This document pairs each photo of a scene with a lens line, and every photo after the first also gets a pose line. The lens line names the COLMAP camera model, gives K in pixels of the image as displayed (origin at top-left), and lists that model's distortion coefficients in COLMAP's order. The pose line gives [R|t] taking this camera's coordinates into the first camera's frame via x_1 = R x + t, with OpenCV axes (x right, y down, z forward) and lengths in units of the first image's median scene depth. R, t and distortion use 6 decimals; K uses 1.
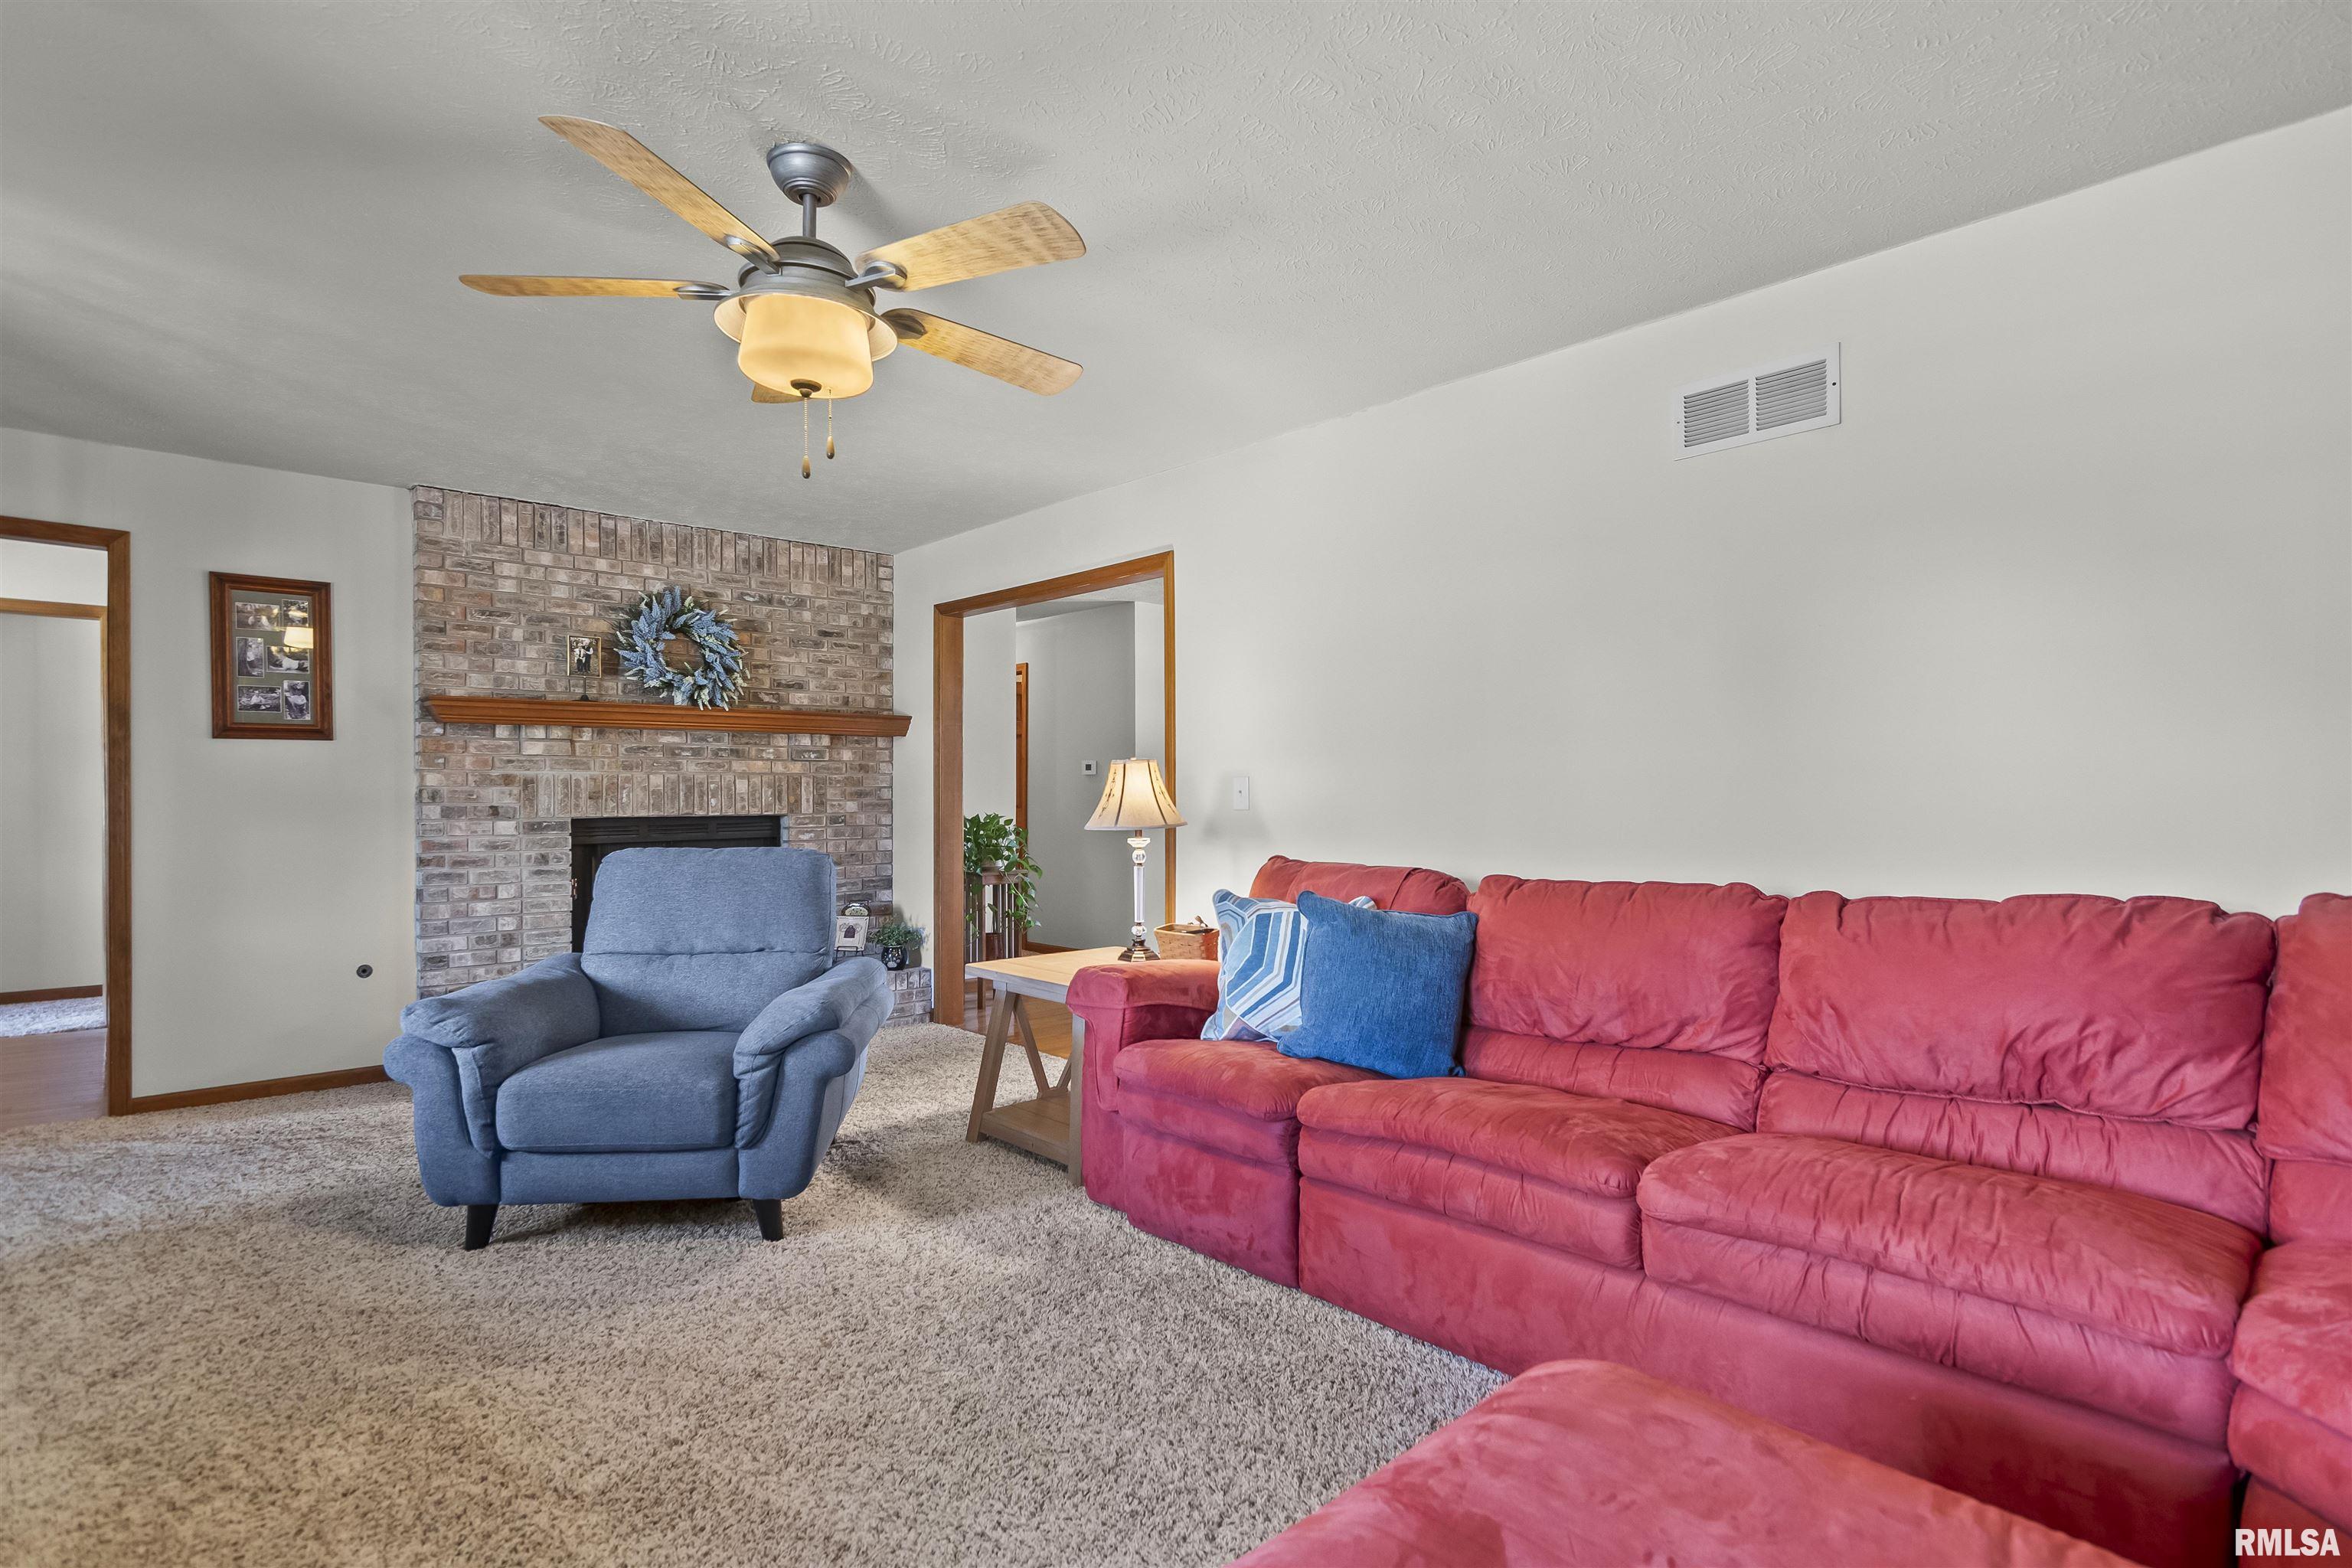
lens RADIAL K [[1166.8, 0, 1177.6], [0, 1166.8, 792.7], [0, 0, 1]] dist [0.007158, -0.000803]
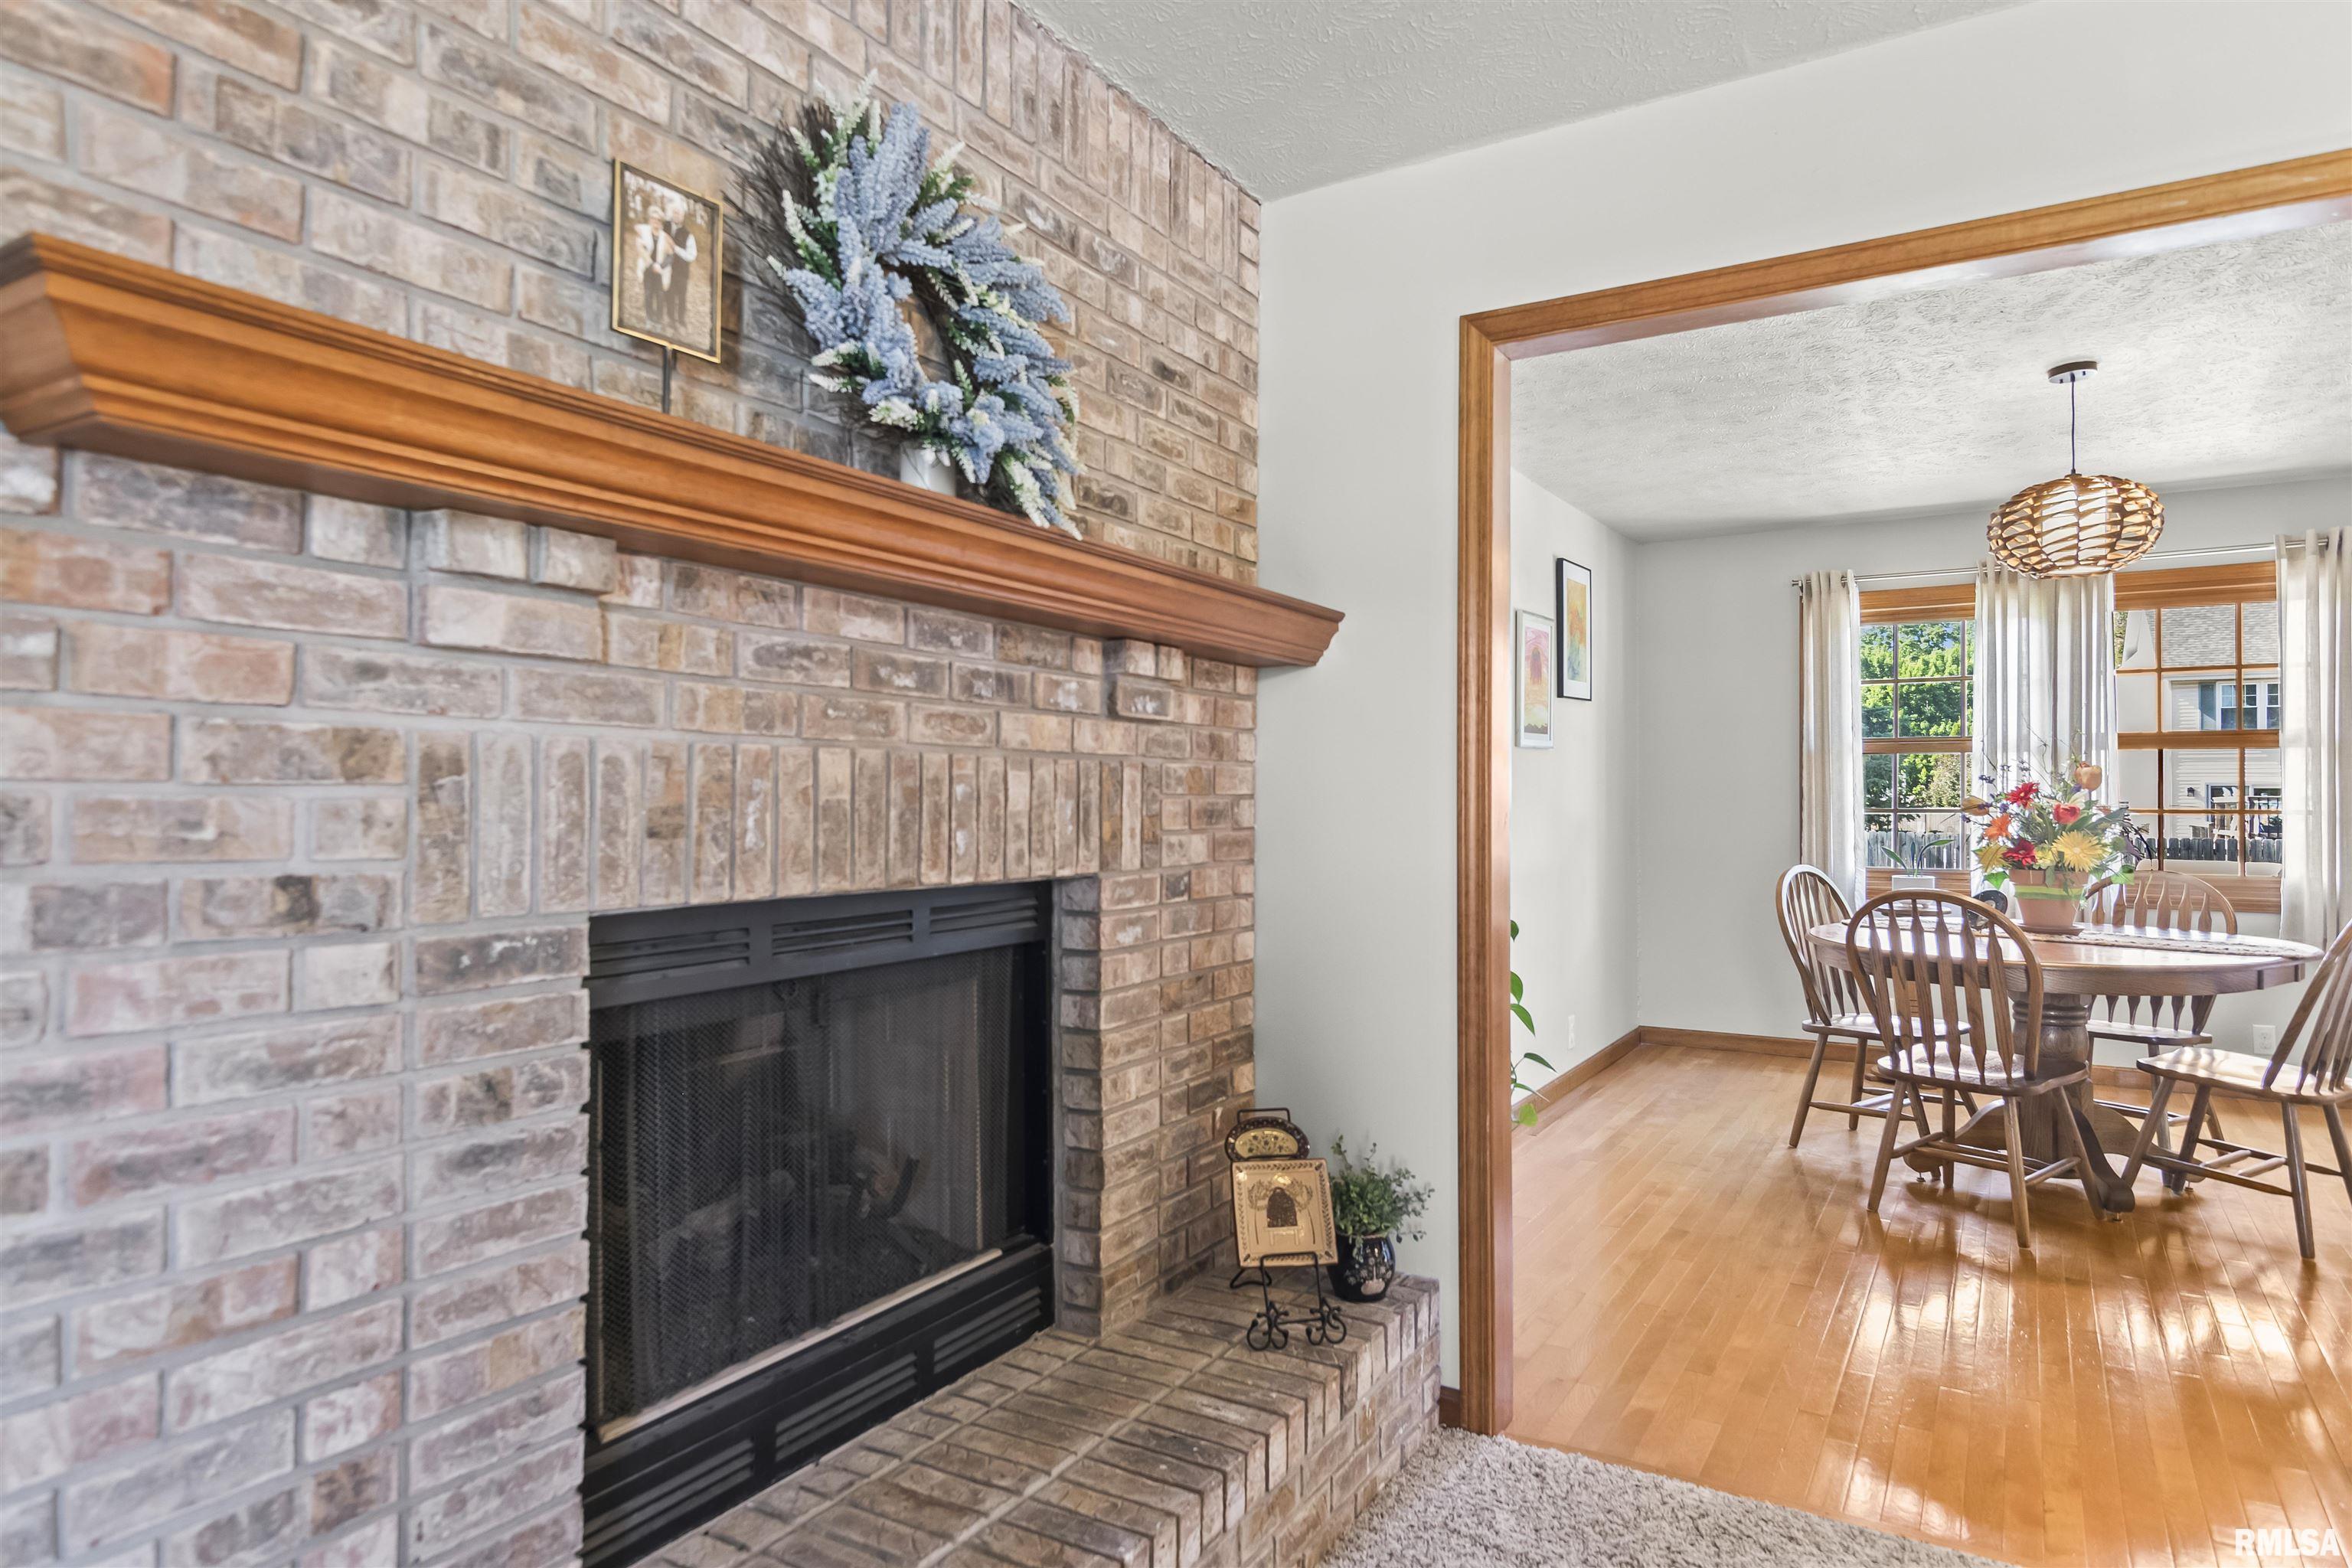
lens RADIAL K [[1368.7, 0, 1168.2], [0, 1368.7, 780.5], [0, 0, 1]] dist [0.014594, -0.001982]
pose [[0.959802, 0.007924, 0.280566, -0.483400], [-0.002529, 0.999805, -0.019587, -0.001400], [-0.280667, 0.018090, 0.959635, 0.688000]]
